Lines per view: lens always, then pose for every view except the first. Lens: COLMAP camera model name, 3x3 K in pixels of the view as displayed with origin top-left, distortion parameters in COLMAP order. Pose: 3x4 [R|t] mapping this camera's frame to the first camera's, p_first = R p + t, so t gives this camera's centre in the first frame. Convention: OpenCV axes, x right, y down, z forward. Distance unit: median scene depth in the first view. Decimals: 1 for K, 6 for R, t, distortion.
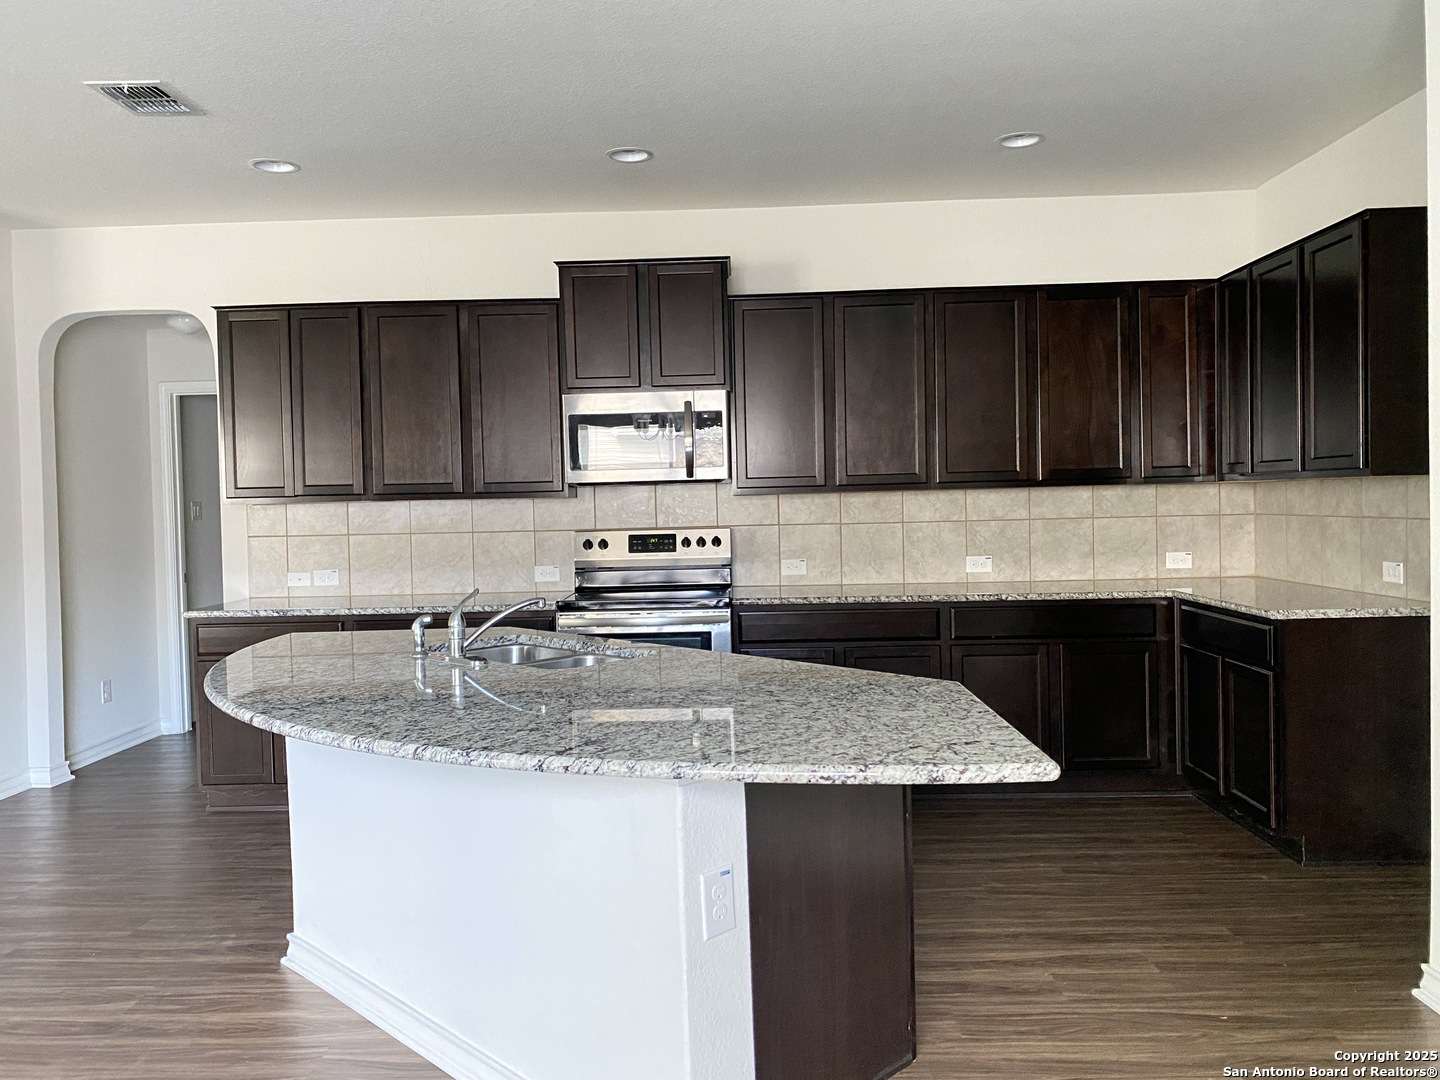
lens RADIAL K [[1085.2, 0, 721.0], [0, 1085.2, 528.1], [0, 0, 1]] dist [0.090578, -0.148225]
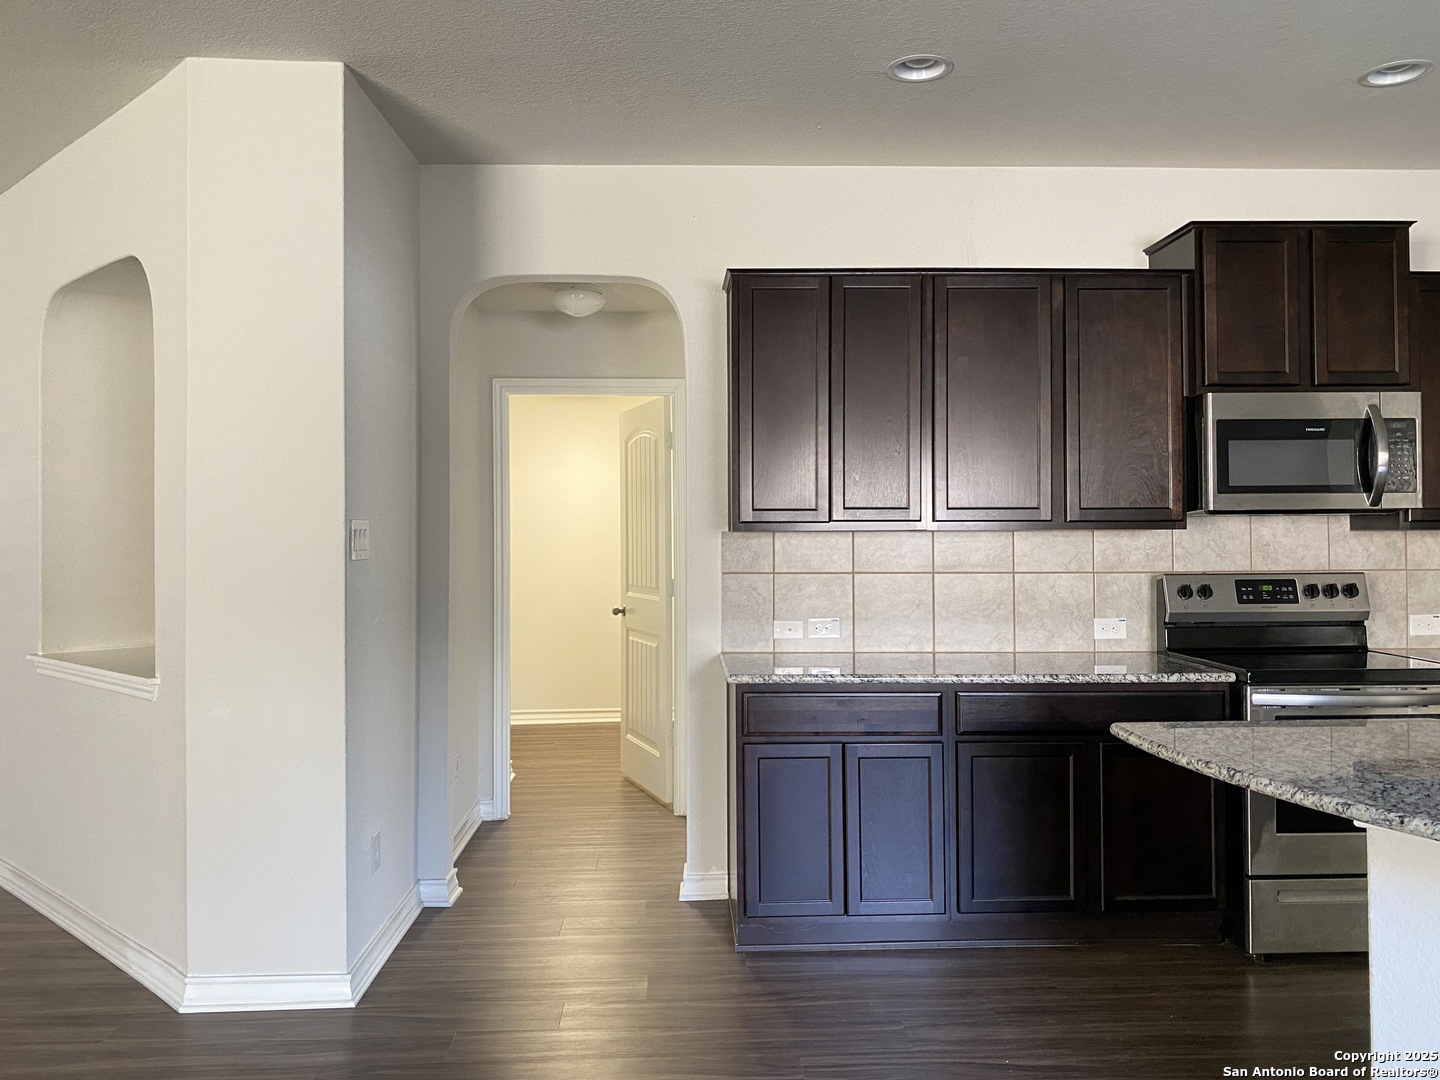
lens RADIAL K [[1085.2, 0, 721.0], [0, 1085.2, 528.1], [0, 0, 1]] dist [0.090578, -0.148225]
pose [[0.998784, 0.018506, 0.045696, -0.483121], [-0.016931, 0.999258, -0.034605, 0.002626], [-0.046302, 0.033789, 0.998356, 0.243782]]
